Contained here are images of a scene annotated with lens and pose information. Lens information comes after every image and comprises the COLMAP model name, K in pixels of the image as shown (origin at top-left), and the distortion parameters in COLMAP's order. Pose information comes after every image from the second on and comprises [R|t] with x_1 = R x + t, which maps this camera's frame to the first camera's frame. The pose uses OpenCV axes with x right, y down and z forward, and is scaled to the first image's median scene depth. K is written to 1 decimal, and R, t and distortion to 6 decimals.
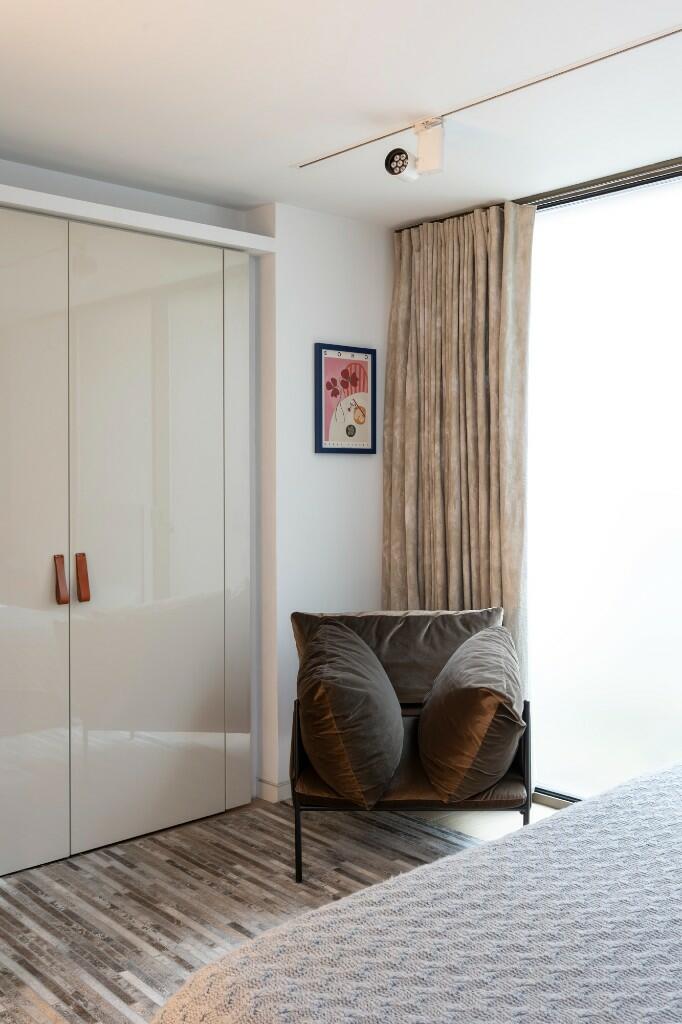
lens RADIAL K [[952.9, 0, 339.0], [0, 952.9, 467.4], [0, 0, 1]] dist [-0.020056, -0.004861]
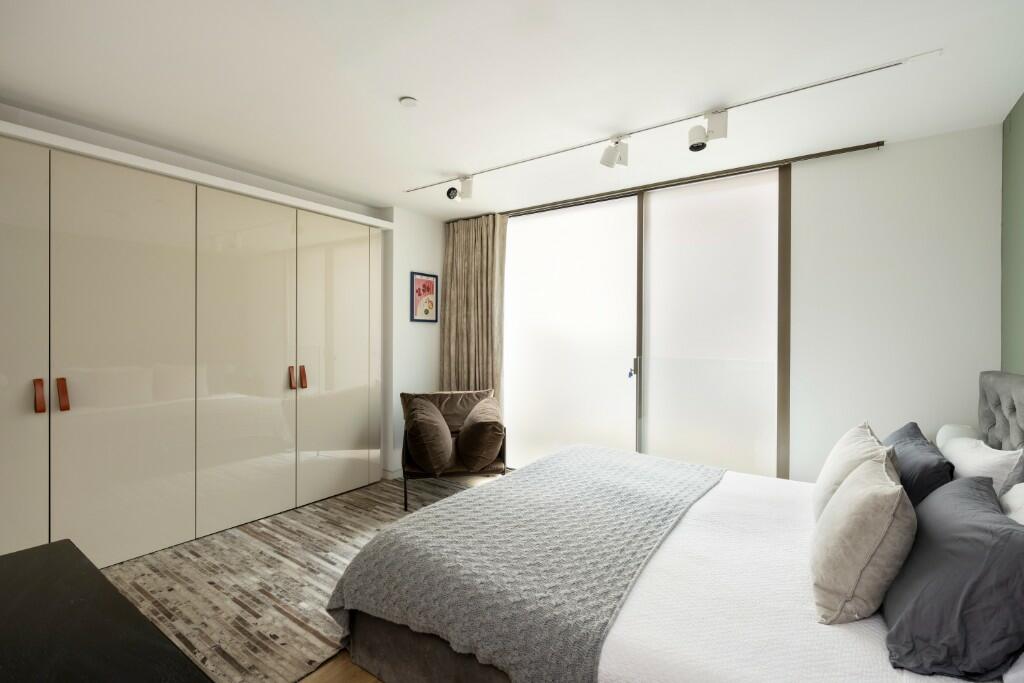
lens RADIAL K [[453.9, 0, 512.0], [0, 453.9, 341.5], [0, 0, 1]] dist [0.000664, 0.000021]
pose [[0.972431, 0.003785, 0.233161, -0.044835], [-0.007132, 0.999883, 0.013517, 0.016964], [-0.233082, -0.014807, 0.972344, -0.088121]]
